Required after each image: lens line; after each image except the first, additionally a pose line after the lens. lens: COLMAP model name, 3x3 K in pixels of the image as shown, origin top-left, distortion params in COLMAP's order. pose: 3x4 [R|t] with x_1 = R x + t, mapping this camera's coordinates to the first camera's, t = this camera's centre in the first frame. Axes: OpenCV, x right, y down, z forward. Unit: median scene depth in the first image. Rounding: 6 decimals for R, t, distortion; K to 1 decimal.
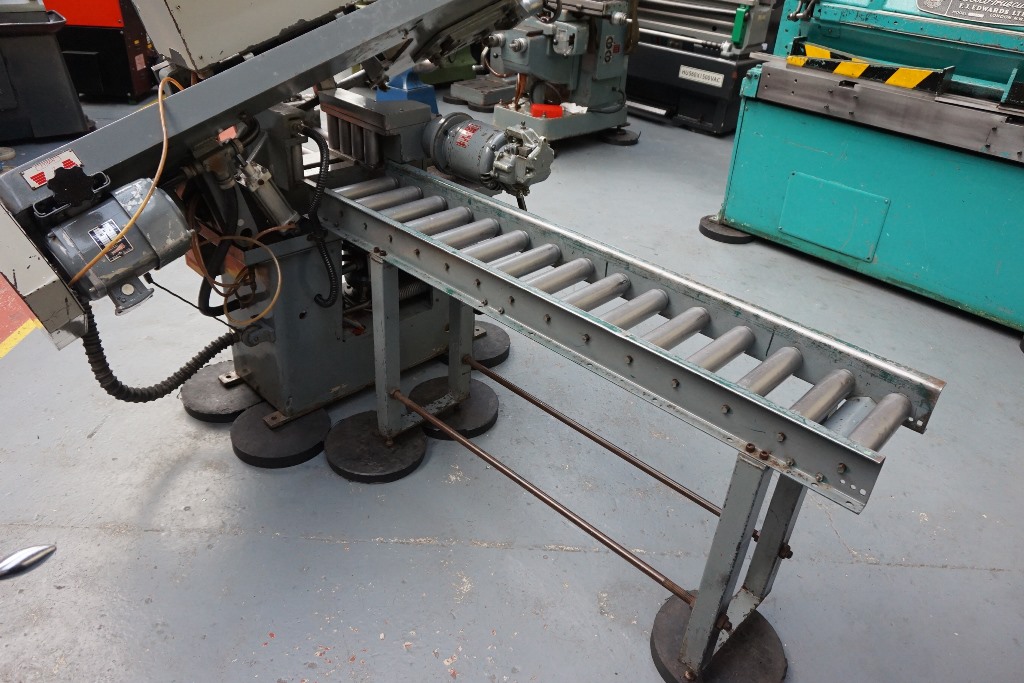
lens RADIAL K [[740.1, 0, 512.0], [0, 740.1, 341.5], [0, 0, 1]] dist [-0.044164, 0.003553]
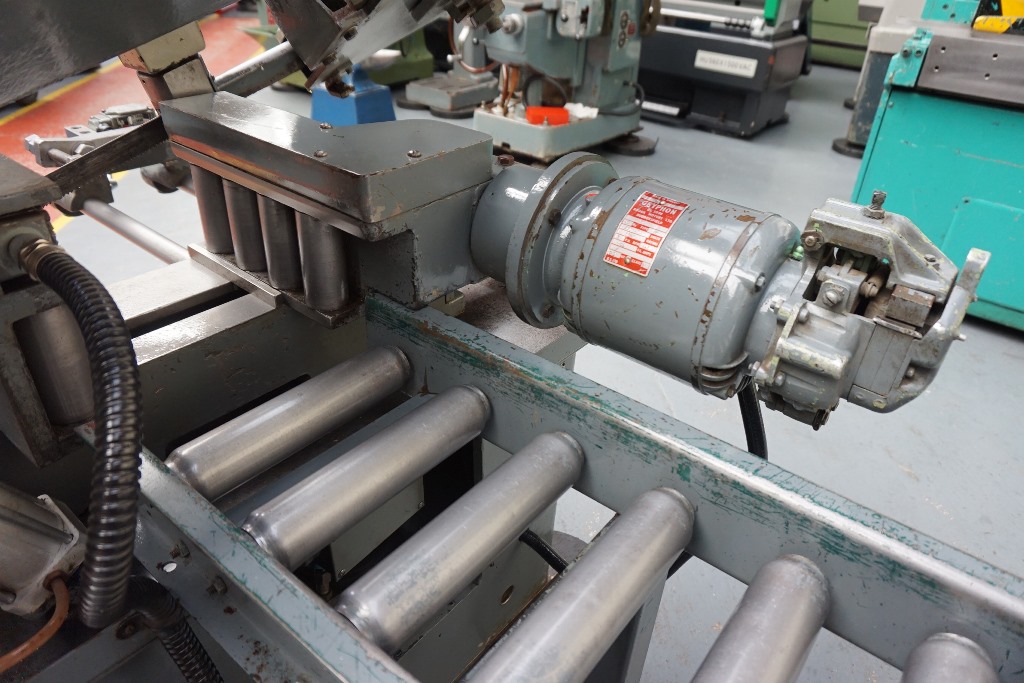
lens RADIAL K [[705.4, 0, 512.0], [0, 705.4, 341.5], [0, 0, 1]] dist [-0.048175, 0.057253]
pose [[0.995038, -0.060272, 0.079167, -0.121943], [0.059027, 0.998095, 0.017971, -0.211468], [-0.080099, -0.013208, 0.996699, 0.620050]]
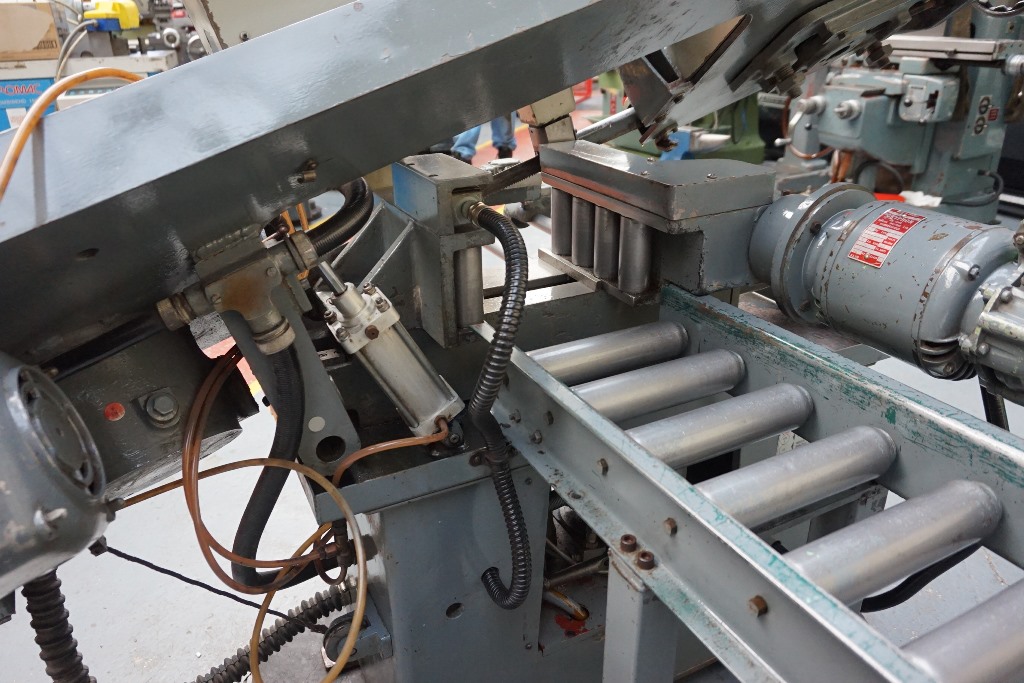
lens RADIAL K [[747.4, 0, 512.0], [0, 747.4, 341.5], [0, 0, 1]] dist [-0.011373, 0.007767]
pose [[0.945189, 0.065835, -0.319819, -0.101295], [-0.105396, 0.988549, -0.107993, -0.140220], [0.309047, 0.135782, 0.941304, 0.499005]]
